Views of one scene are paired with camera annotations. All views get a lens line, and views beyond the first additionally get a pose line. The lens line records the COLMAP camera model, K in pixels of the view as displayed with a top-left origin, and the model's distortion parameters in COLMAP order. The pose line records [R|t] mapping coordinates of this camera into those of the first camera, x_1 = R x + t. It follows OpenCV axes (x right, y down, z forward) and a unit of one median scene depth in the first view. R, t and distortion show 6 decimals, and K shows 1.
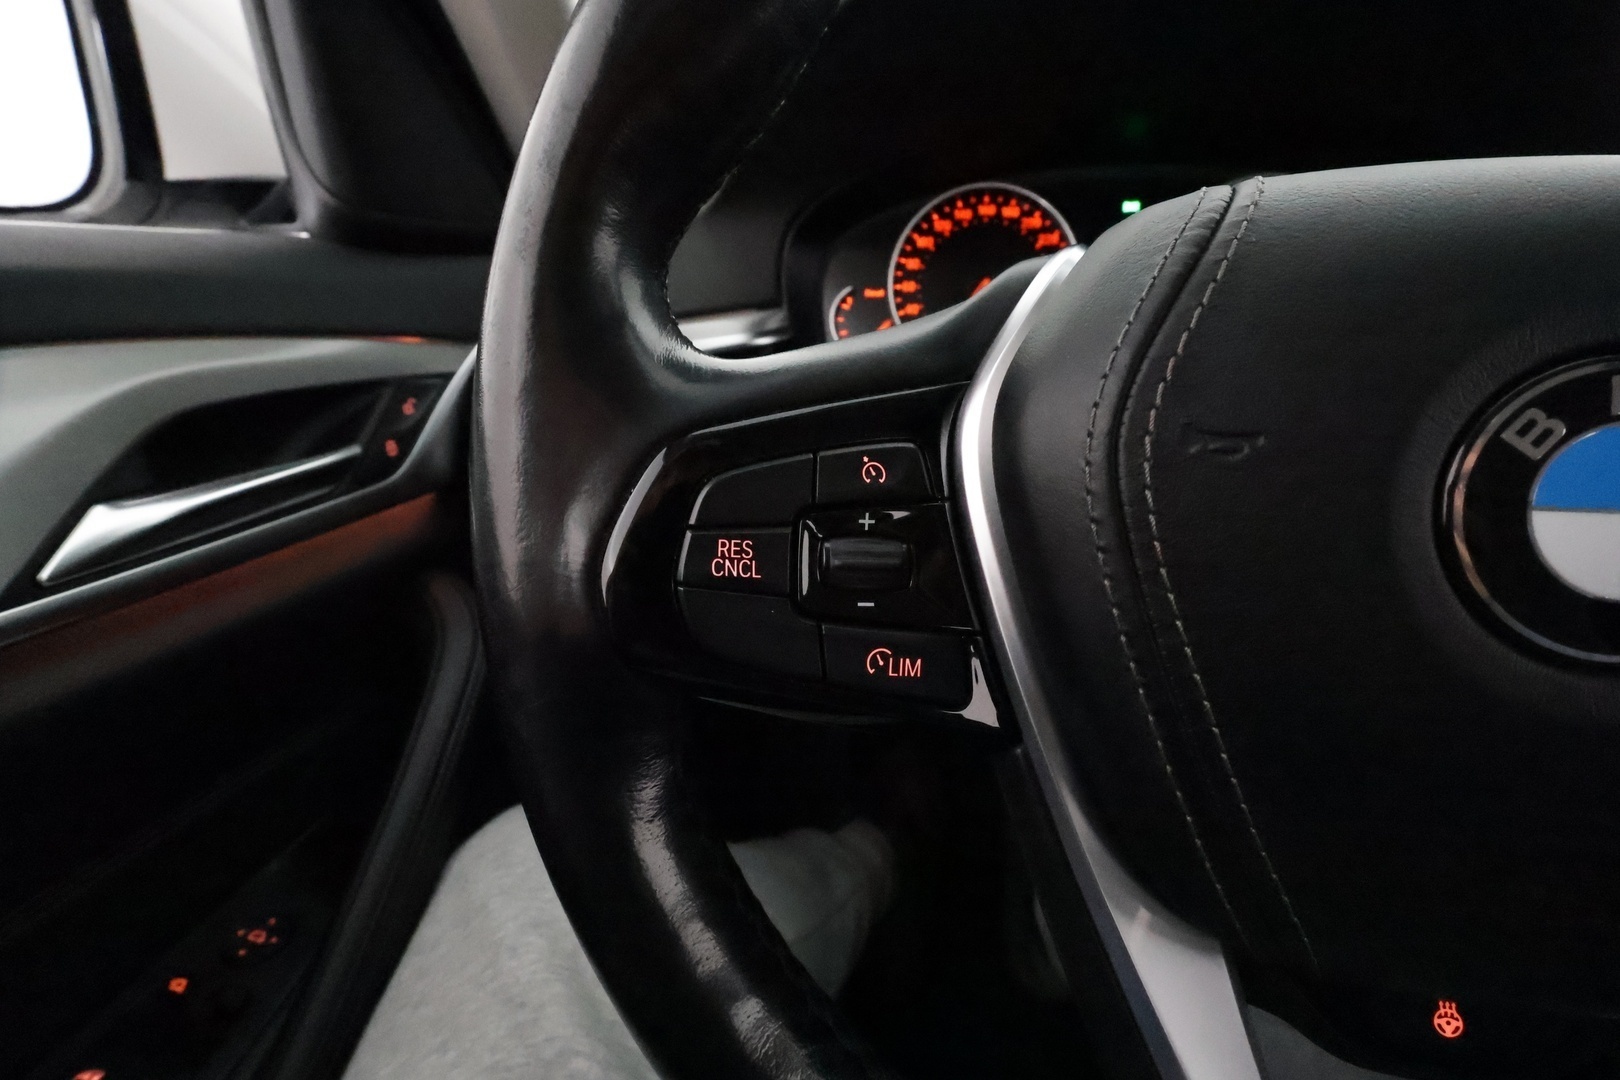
lens RADIAL K [[740.3, 0, 810.3], [0, 740.3, 541.2], [0, 0, 1]] dist [-0.001323, -0.000591]
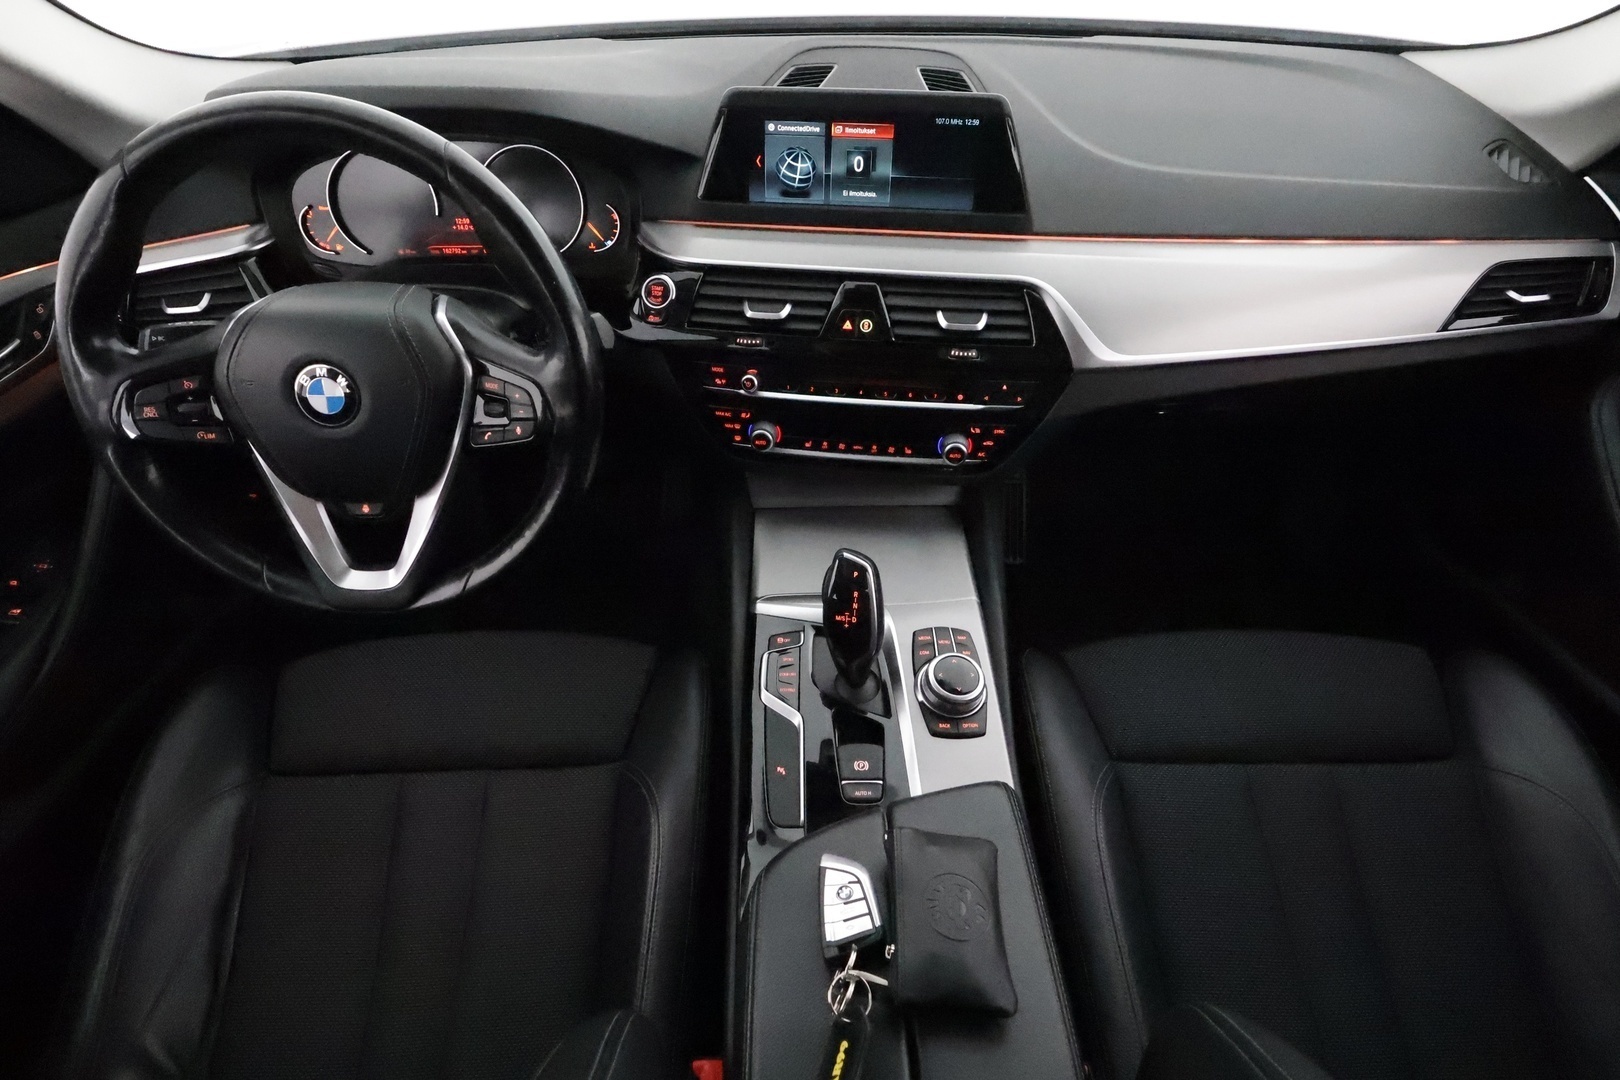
lens RADIAL K [[881.5, 0, 821.8], [0, 881.5, 548.7], [0, 0, 1]] dist [-0.004879, 0.000295]
pose [[0.983521, -0.097660, 0.152147, 2.374114], [0.043975, 0.945502, 0.322634, -0.578576], [-0.175364, -0.310626, 0.934216, -3.795433]]
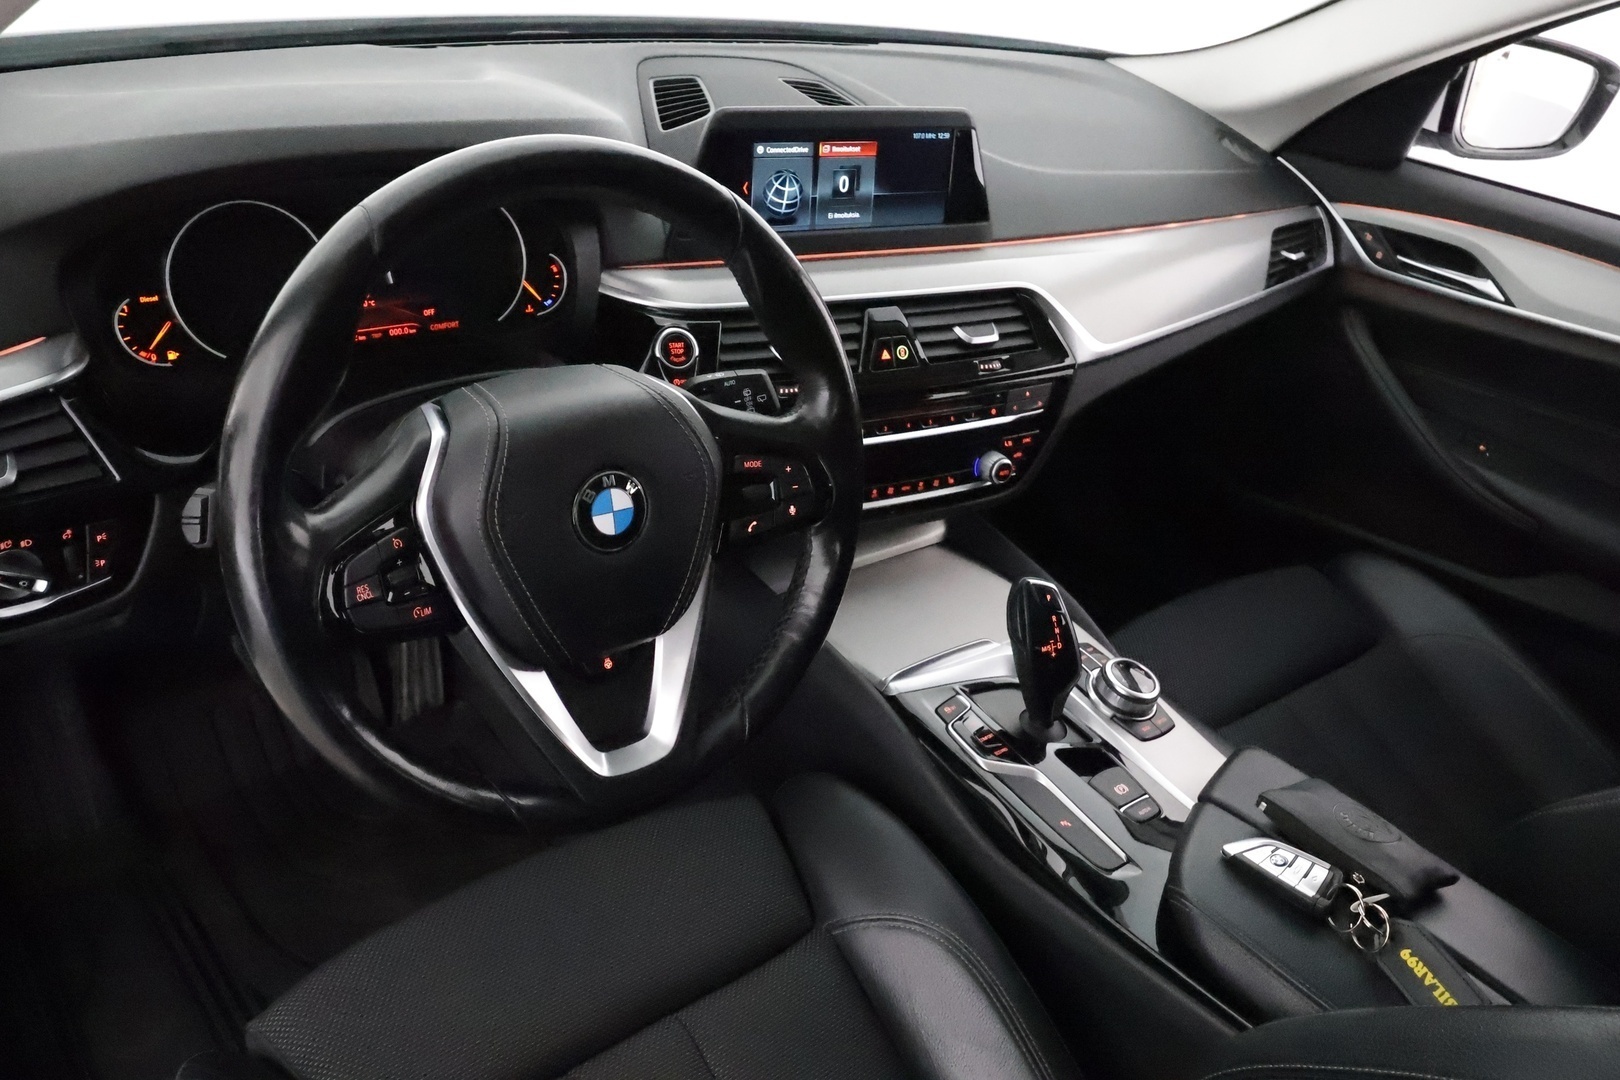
lens RADIAL K [[1290.6, 0, 812.8], [0, 1290.6, 550.4], [0, 0, 1]] dist [-0.001071, -0.000371]
pose [[0.664533, -0.282964, 0.691612, -1.966808], [0.138490, 0.956134, 0.258123, -0.980915], [-0.734314, -0.075750, 0.674571, -2.933307]]
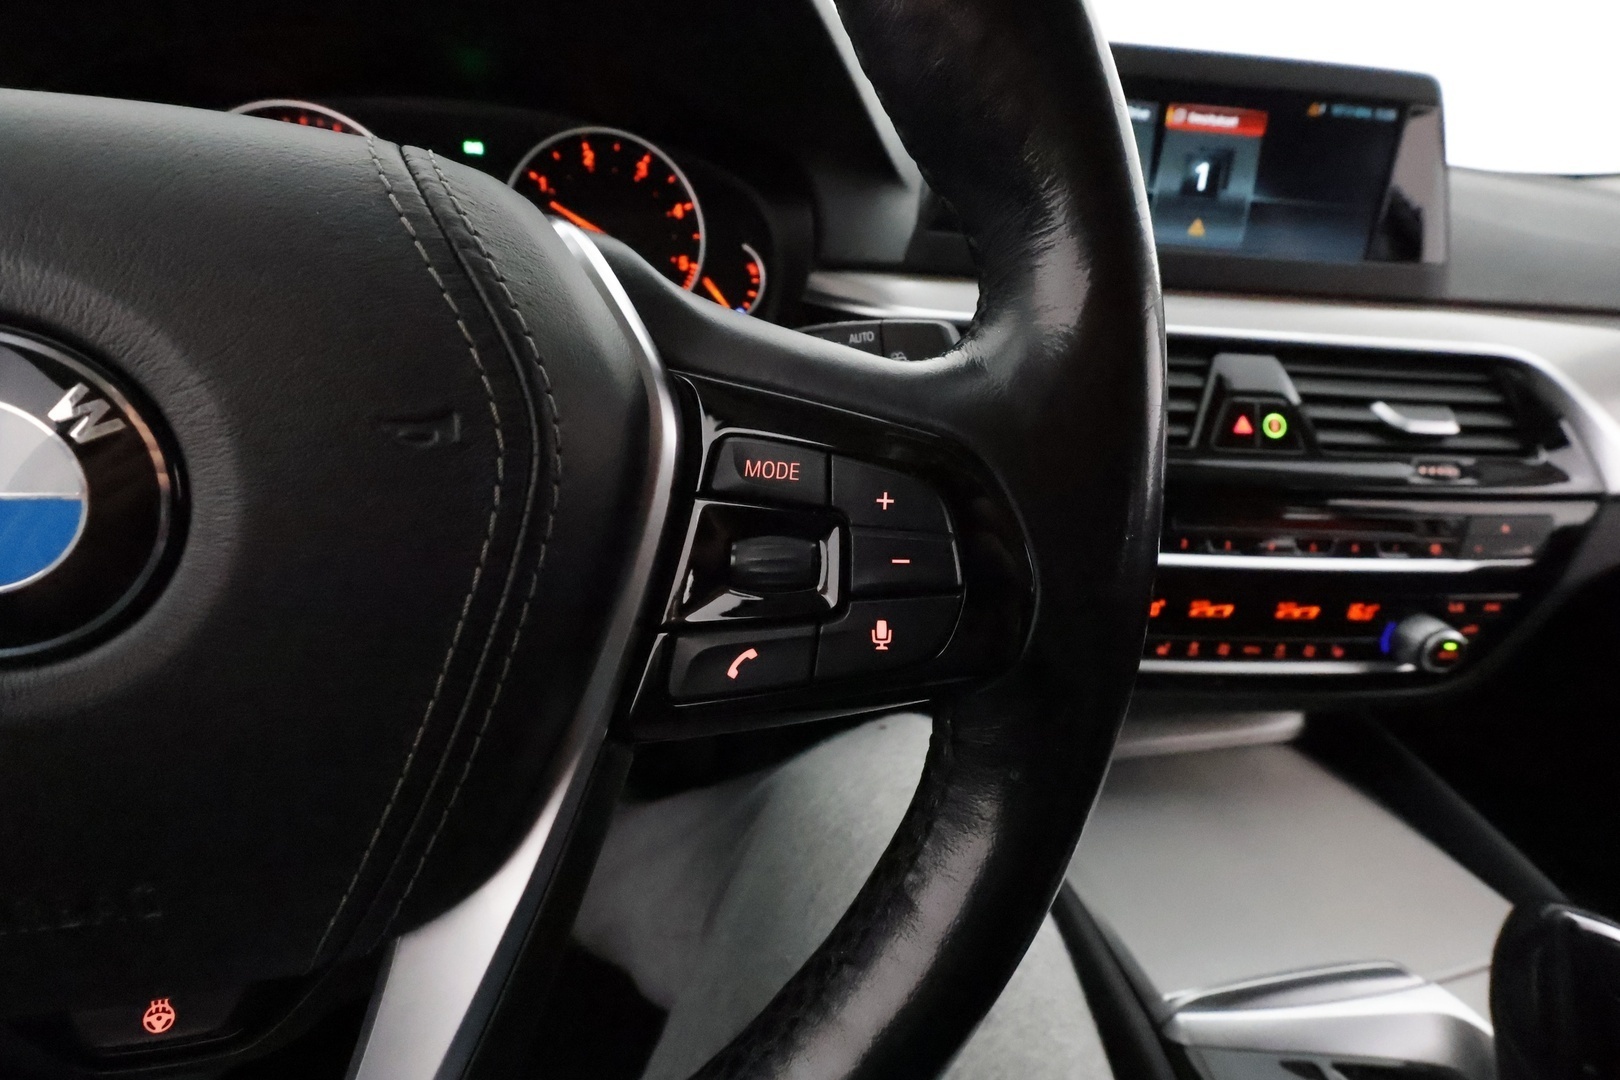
lens RADIAL K [[740.3, 0, 810.0], [0, 740.3, 550.8], [0, 0, 1]] dist [-0.001323, -0.000591]
pose [[0.927670, -0.080069, 0.364717, 1.215974], [0.054719, 0.995345, 0.079336, 0.014253], [-0.369371, -0.053640, 0.927733, -0.156848]]
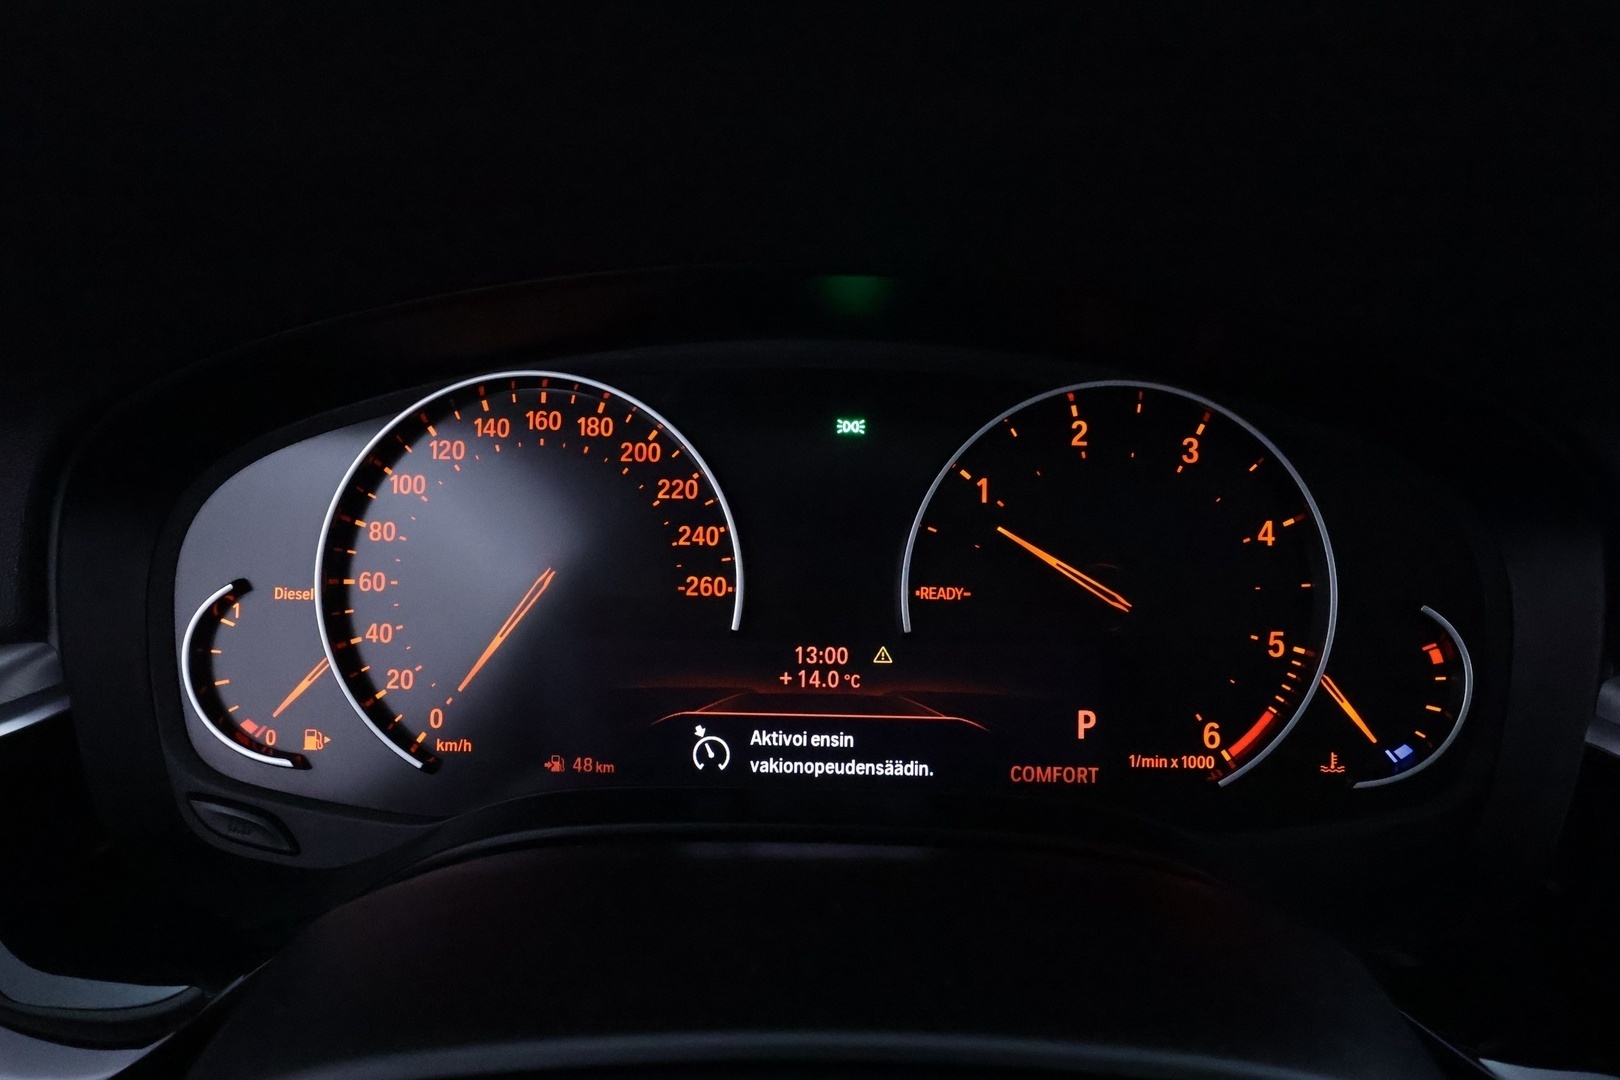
lens RADIAL K [[1290.6, 0, 810.7], [0, 1290.6, 539.0], [0, 0, 1]] dist [-0.001071, -0.000371]
pose [[0.990989, 0.000042, 0.133947, 0.824791], [0.017201, 0.991680, -0.127570, -0.772148], [-0.132838, 0.128725, 0.982743, 0.623768]]
